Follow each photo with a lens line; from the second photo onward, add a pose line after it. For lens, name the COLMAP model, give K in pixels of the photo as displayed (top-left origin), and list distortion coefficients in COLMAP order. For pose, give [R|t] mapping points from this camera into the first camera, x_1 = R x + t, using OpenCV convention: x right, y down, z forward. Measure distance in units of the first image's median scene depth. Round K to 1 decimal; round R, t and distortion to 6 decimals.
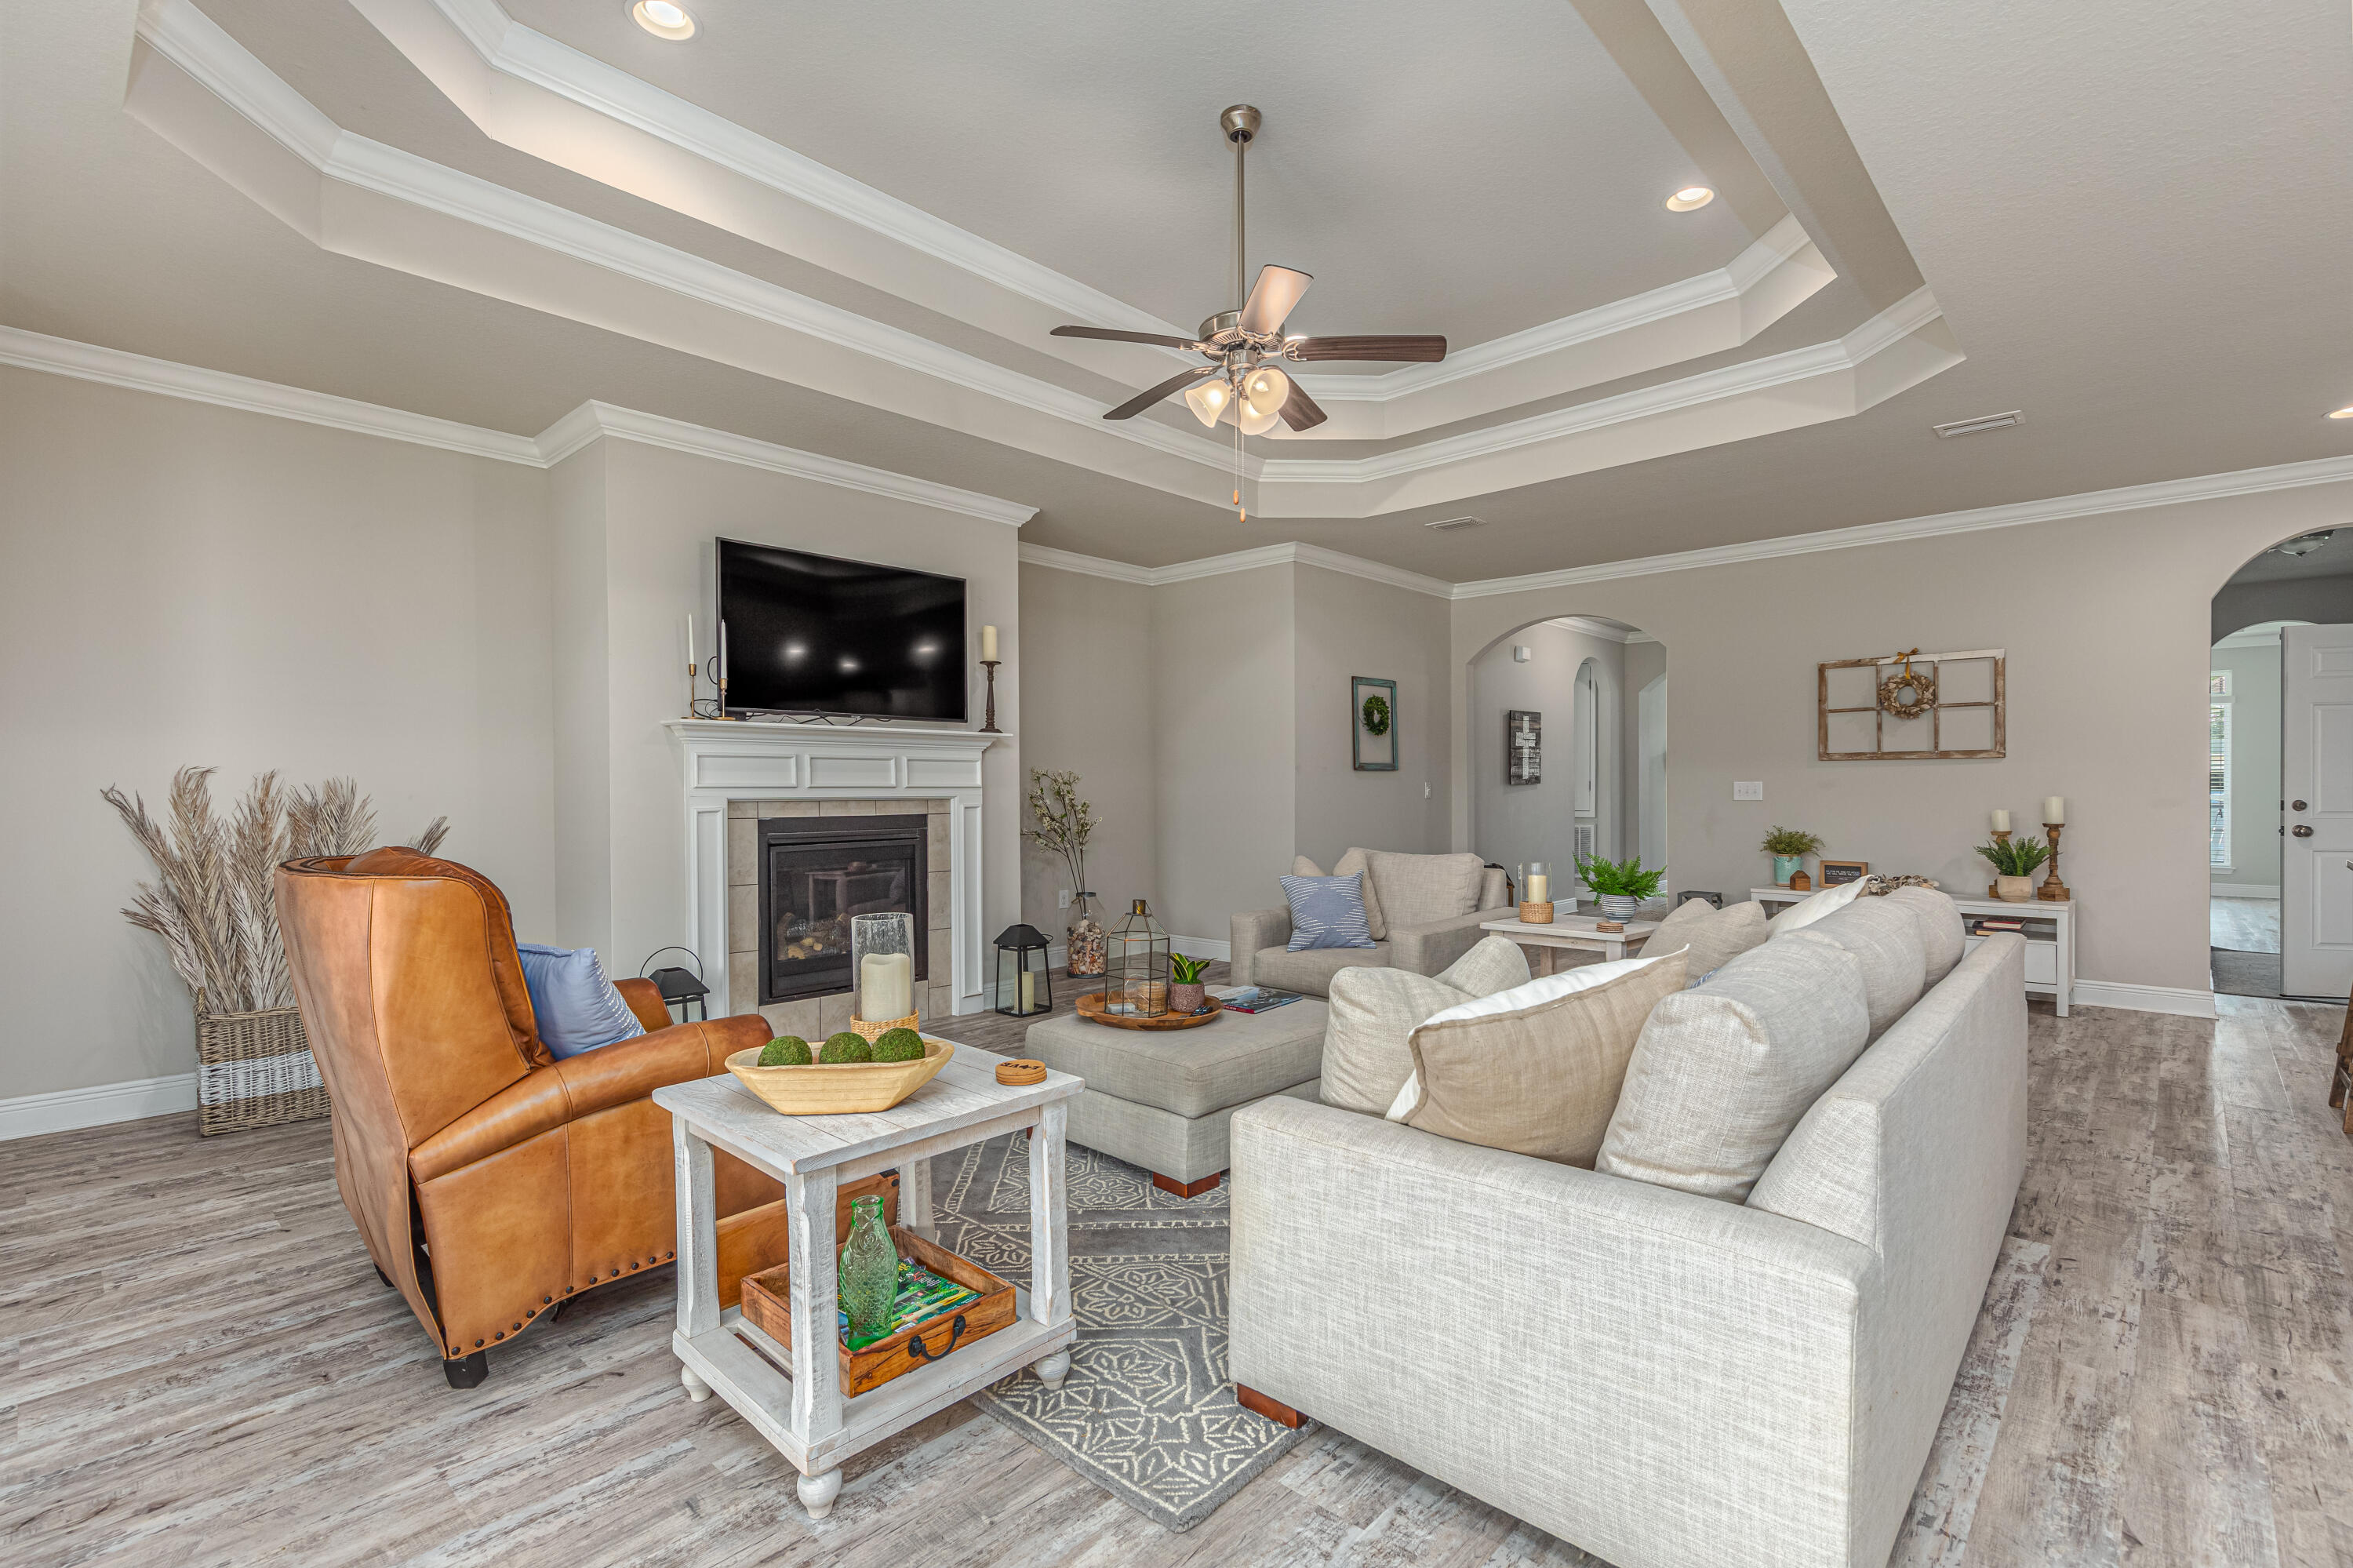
lens RADIAL K [[1079.4, 0, 1182.4], [0, 1079.4, 781.1], [0, 0, 1]] dist [0.006974, 0.000481]
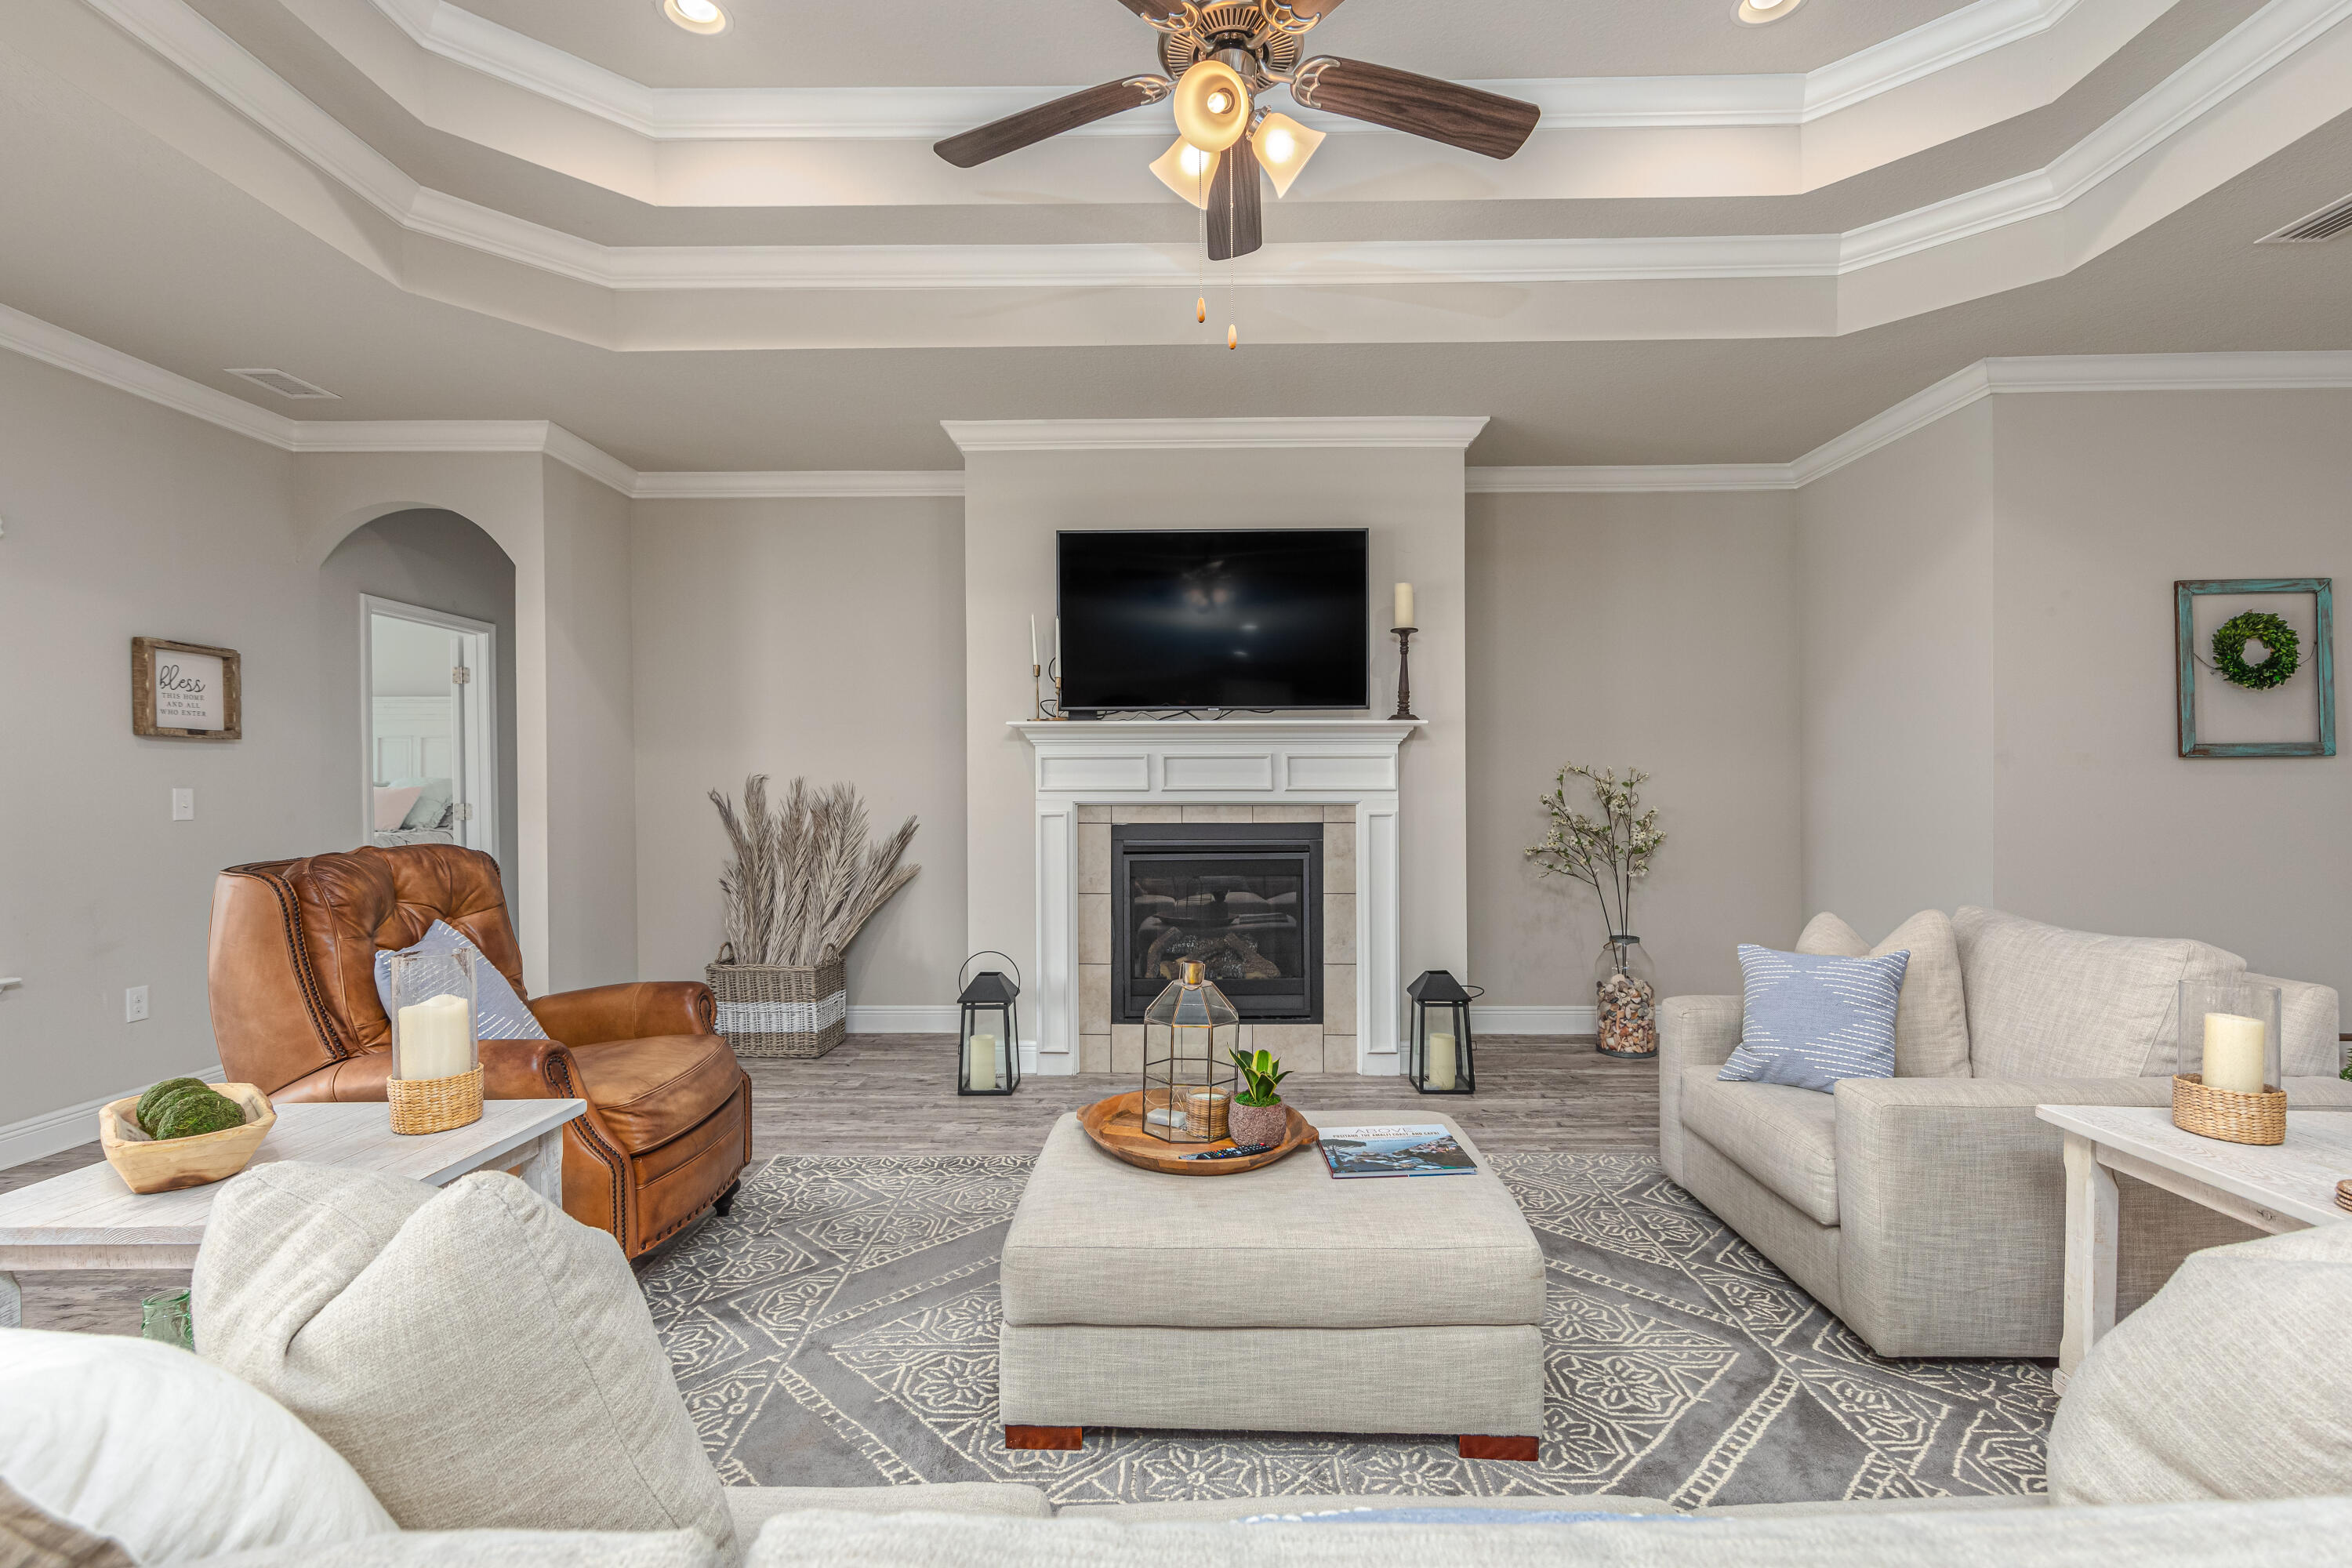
lens RADIAL K [[1078.9, 0, 1177.2], [0, 1078.9, 787.1], [0, 0, 1]] dist [0.006974, 0.000481]
pose [[0.666950, -0.000825, -0.745102, 0.317624], [0.005178, 0.999980, 0.003528, -0.000103], [0.745085, -0.006211, 0.666941, 0.386540]]
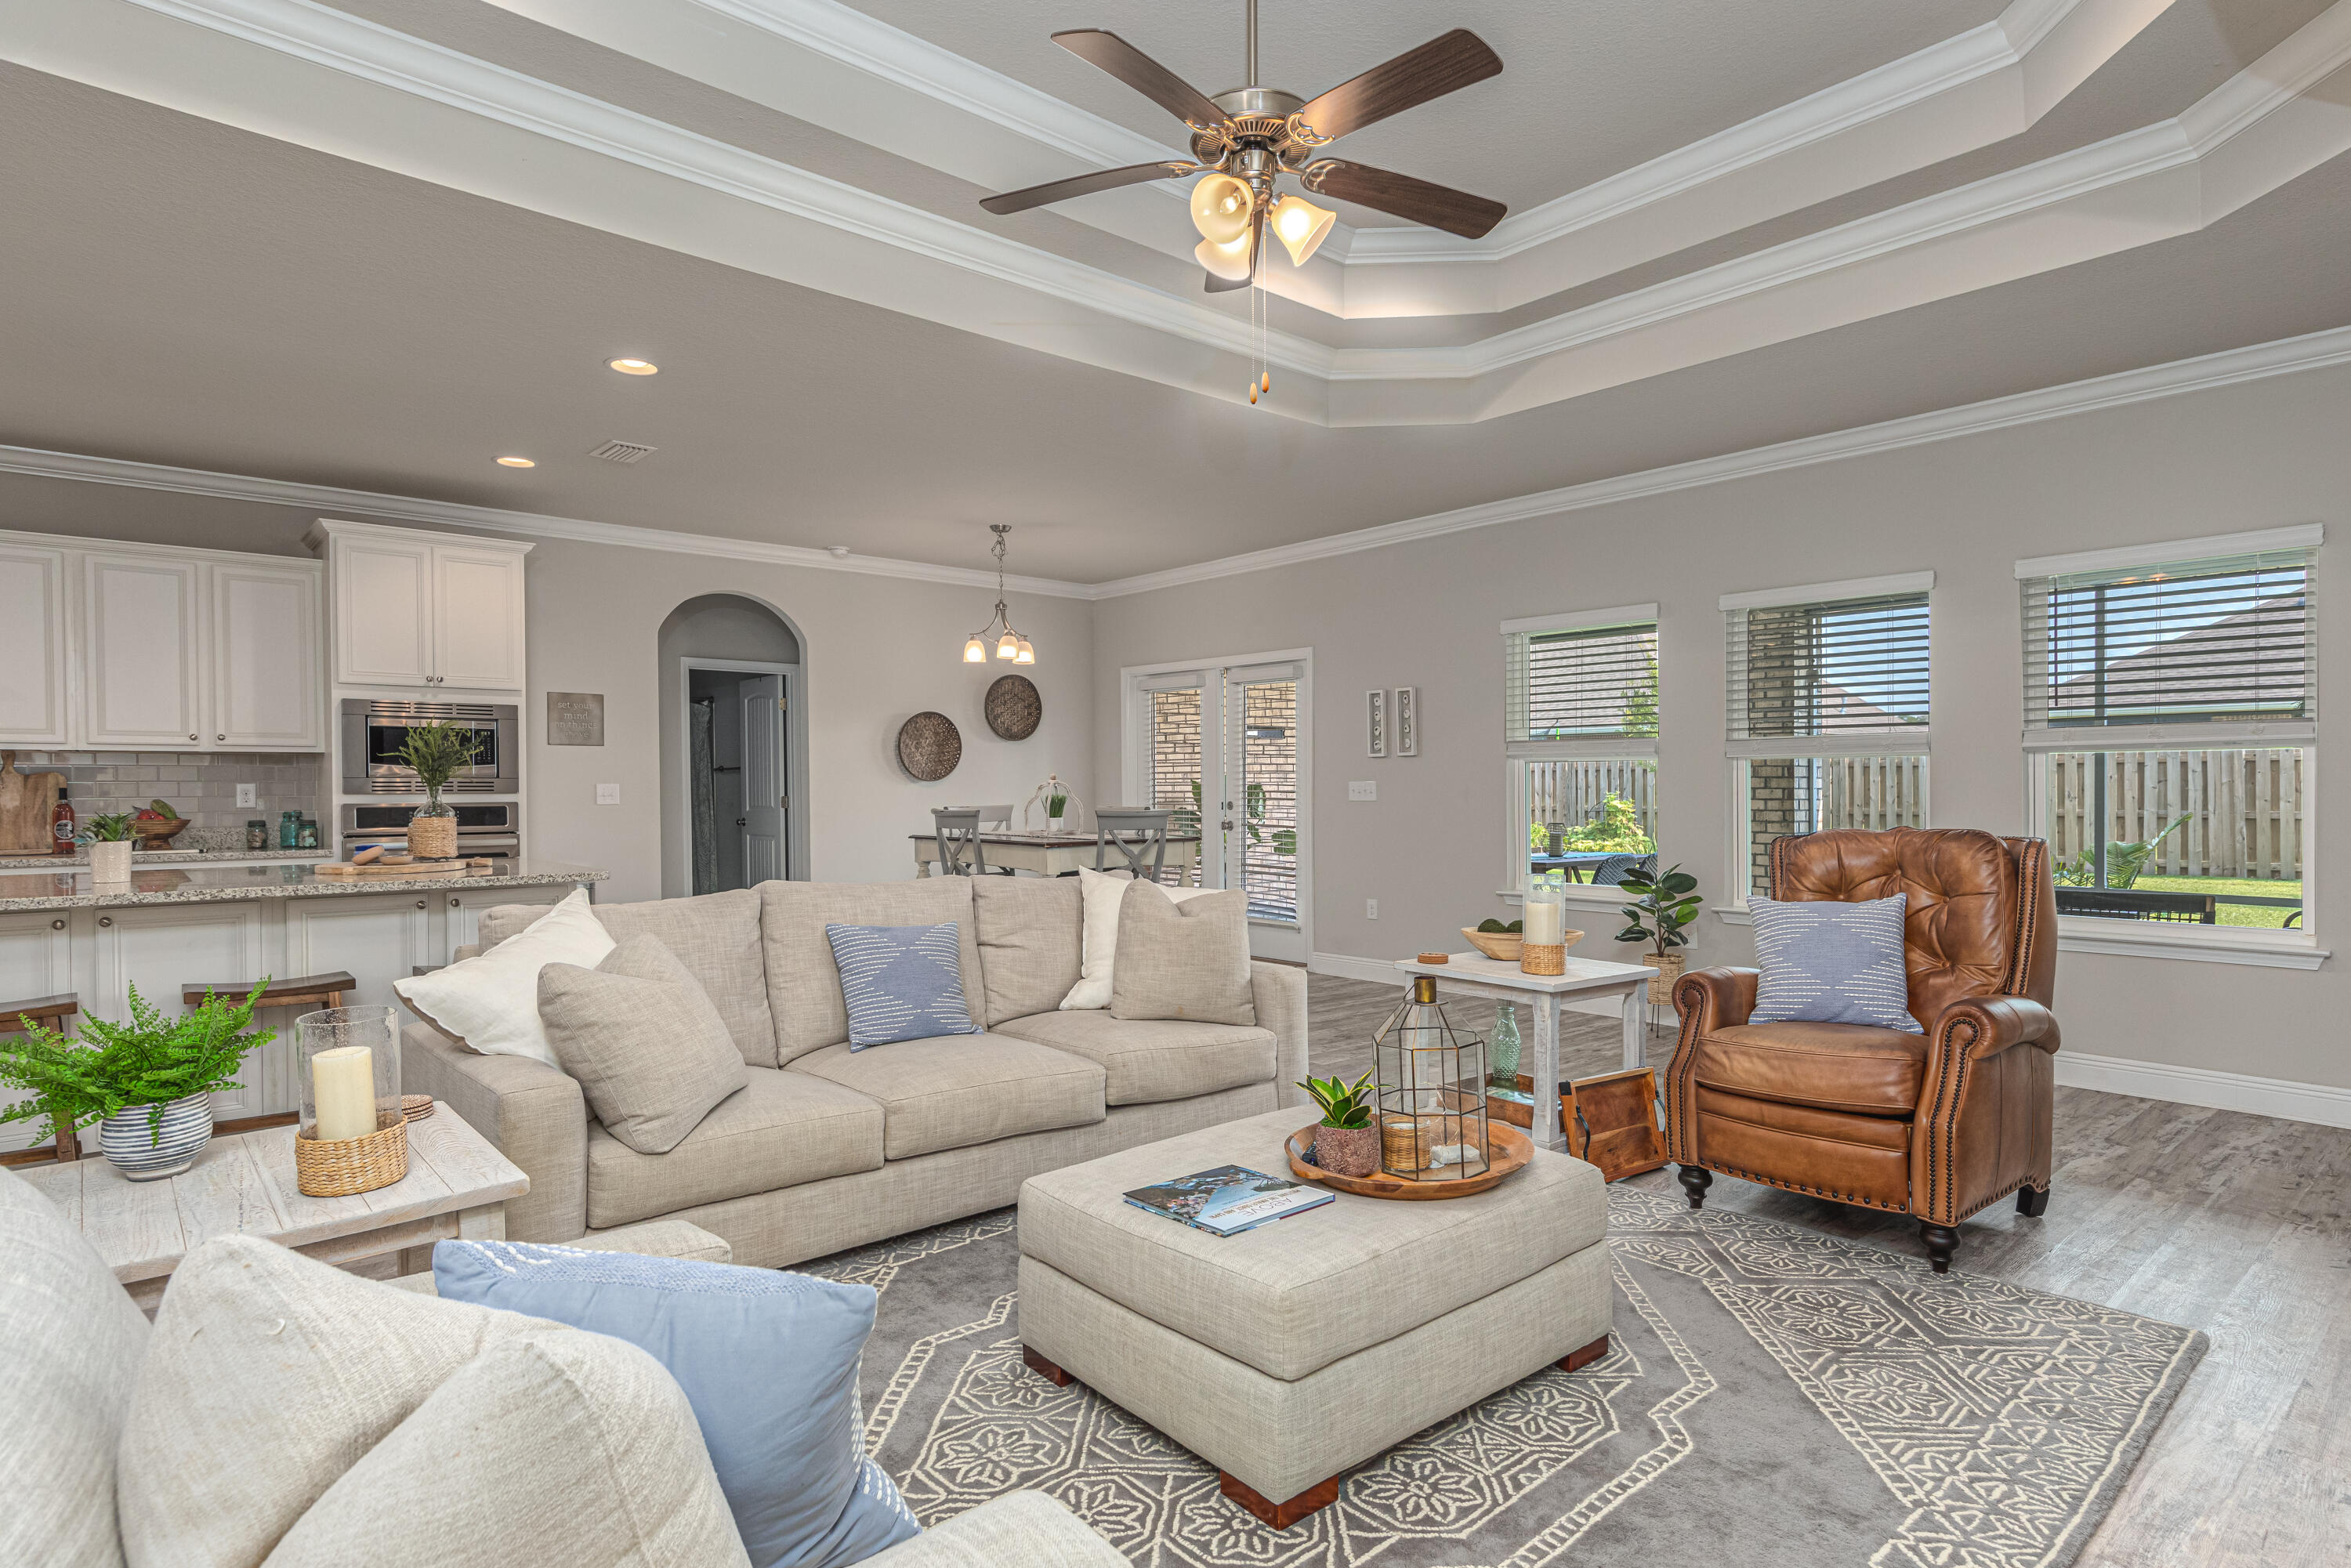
lens RADIAL K [[1245.6, 0, 1187.0], [0, 1245.6, 800.9], [0, 0, 1]] dist [0.007860, -0.000319]
pose [[-0.995206, 0.004429, 0.097700, 0.016397], [0.005314, 0.999947, 0.008803, 0.004837], [-0.097656, 0.009280, -0.995177, 1.191693]]
